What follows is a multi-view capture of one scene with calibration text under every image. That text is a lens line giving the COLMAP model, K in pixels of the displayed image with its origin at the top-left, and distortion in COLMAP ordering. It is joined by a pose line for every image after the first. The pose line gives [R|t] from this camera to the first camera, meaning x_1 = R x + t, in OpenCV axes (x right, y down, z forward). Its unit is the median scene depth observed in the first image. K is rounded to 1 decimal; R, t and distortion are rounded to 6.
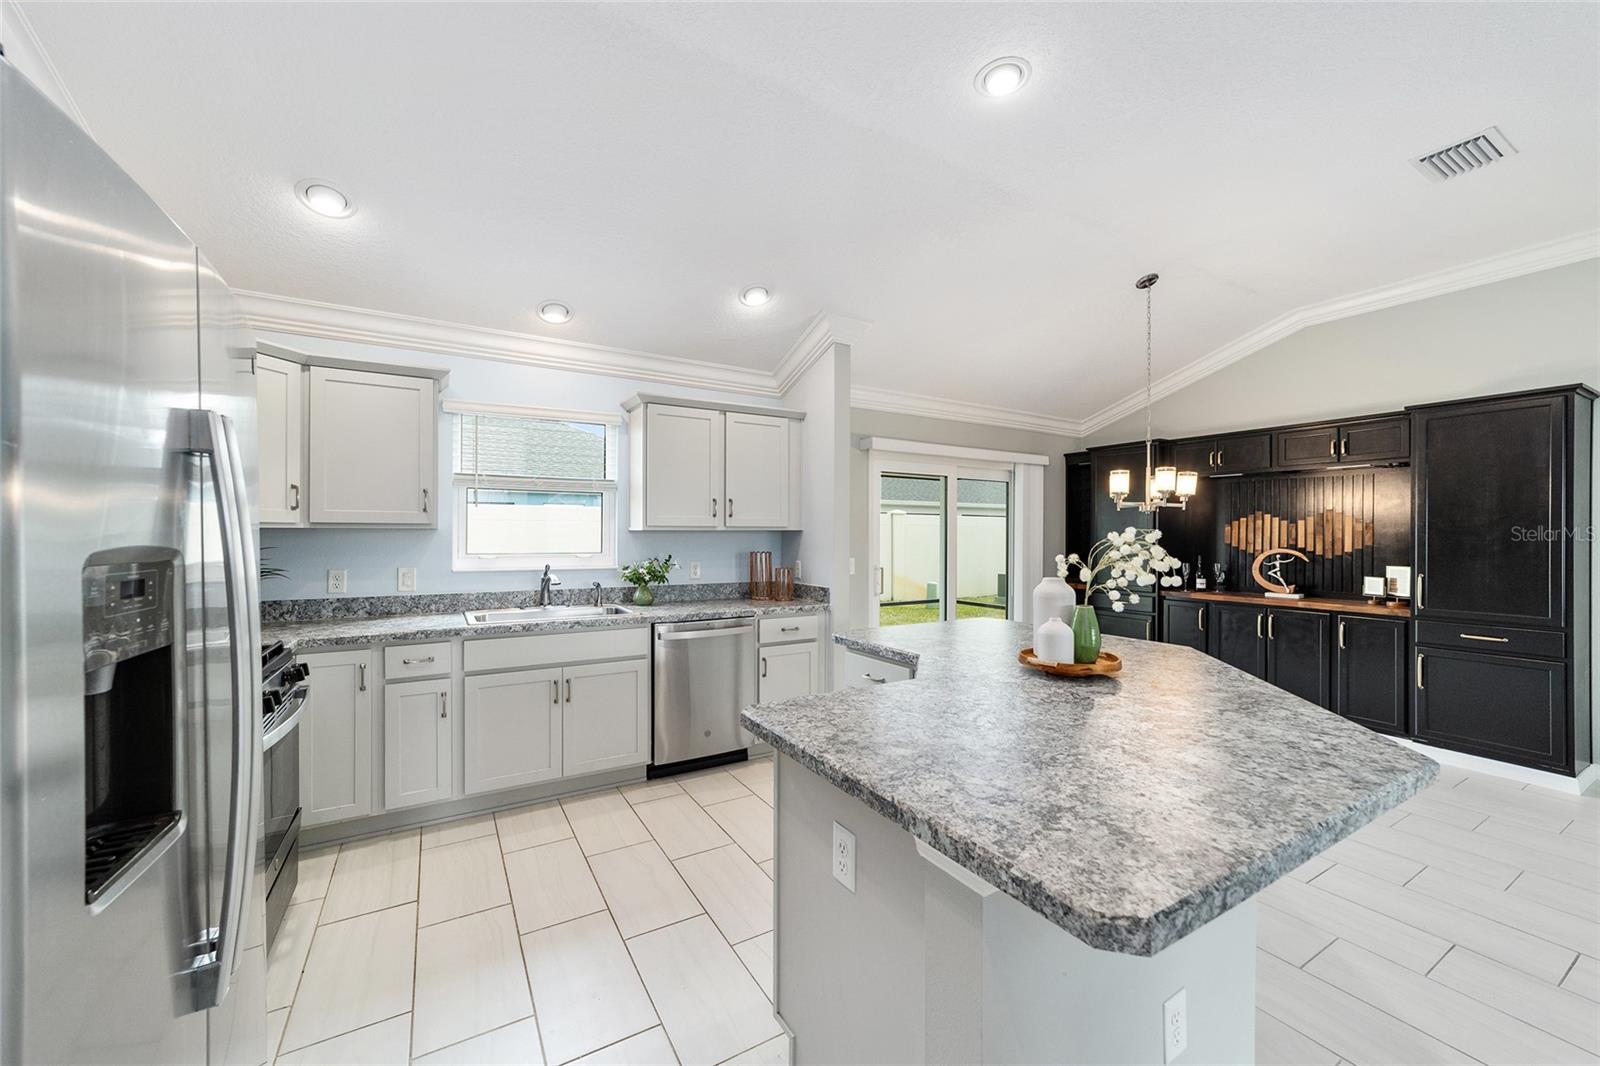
lens RADIAL K [[619.1, 0, 785.7], [0, 619.1, 533.2], [0, 0, 1]] dist [-0.008725, 0.000276]
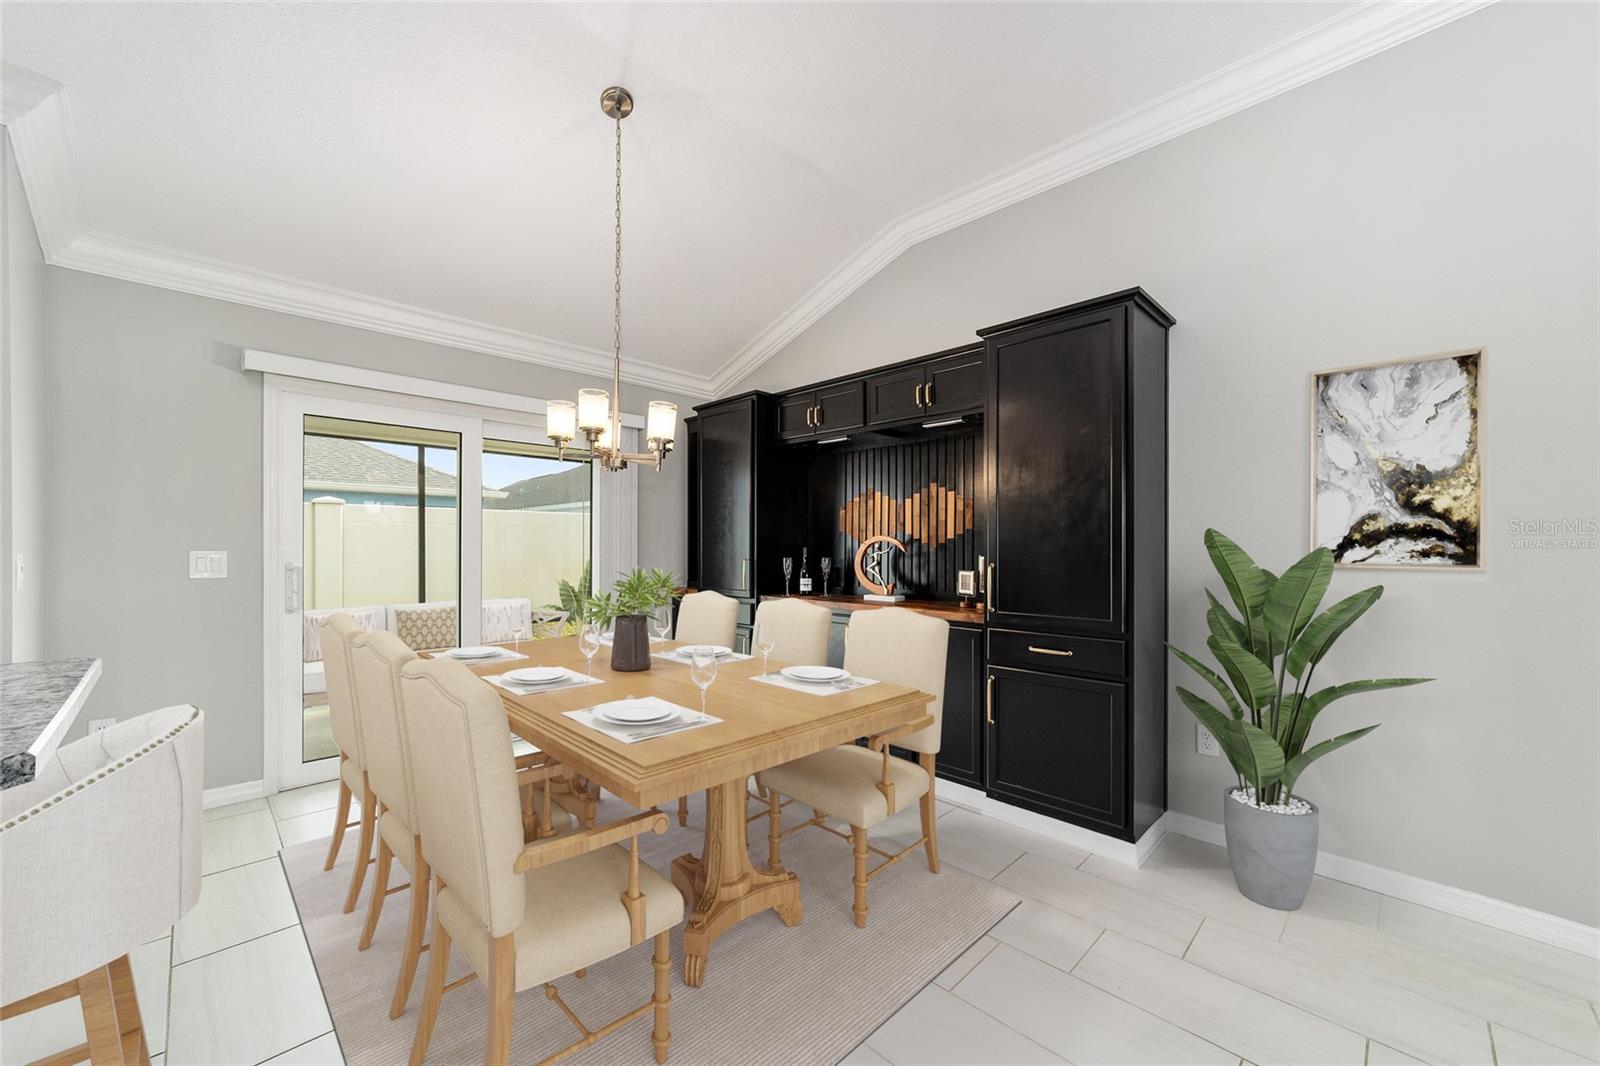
lens RADIAL K [[641.9, 0, 802.7], [0, 641.9, 543.5], [0, 0, 1]] dist [-0.033656, 0.000080]
pose [[0.965395, -0.002714, 0.260778, 0.519843], [0.002715, 0.999996, 0.000358, 0.034863], [-0.260778, 0.000362, 0.965399, 0.276868]]
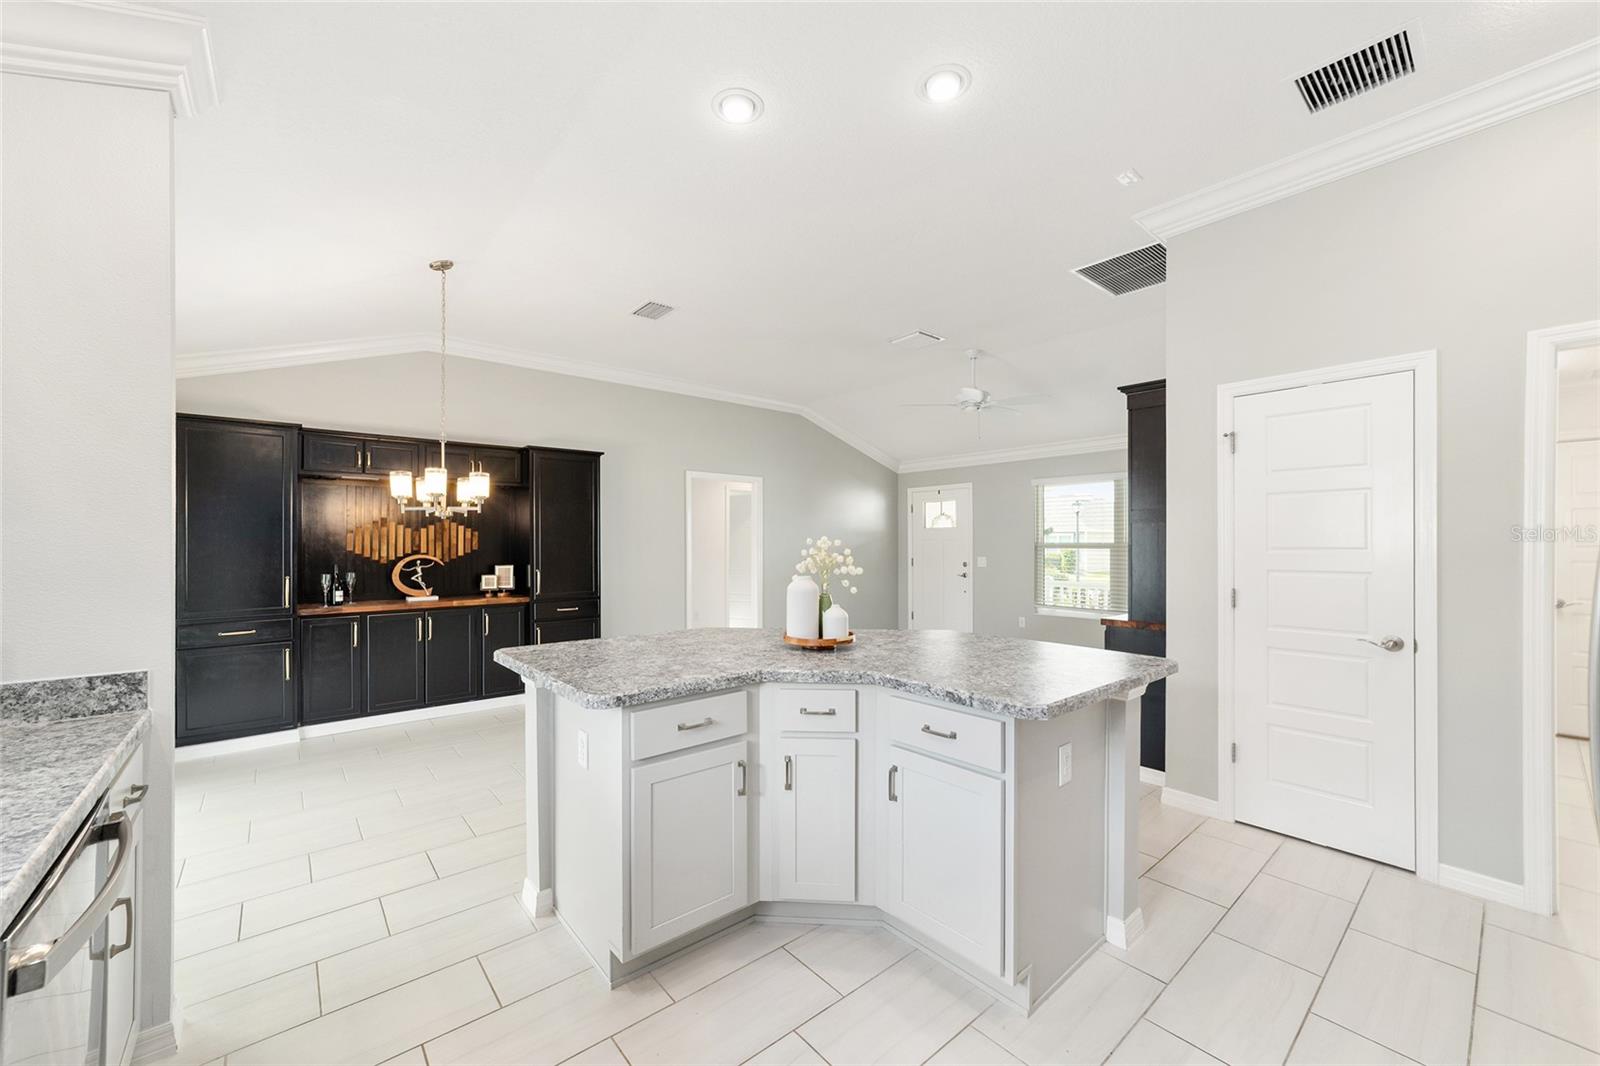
lens RADIAL K [[619.1, 0, 785.7], [0, 619.1, 533.2], [0, 0, 1]] dist [-0.008725, 0.000276]
pose [[-0.143850, 0.008575, 0.989562, -0.353080], [0.002595, 0.999962, -0.008288, -0.001814], [-0.989596, 0.001376, -0.143867, 0.535576]]
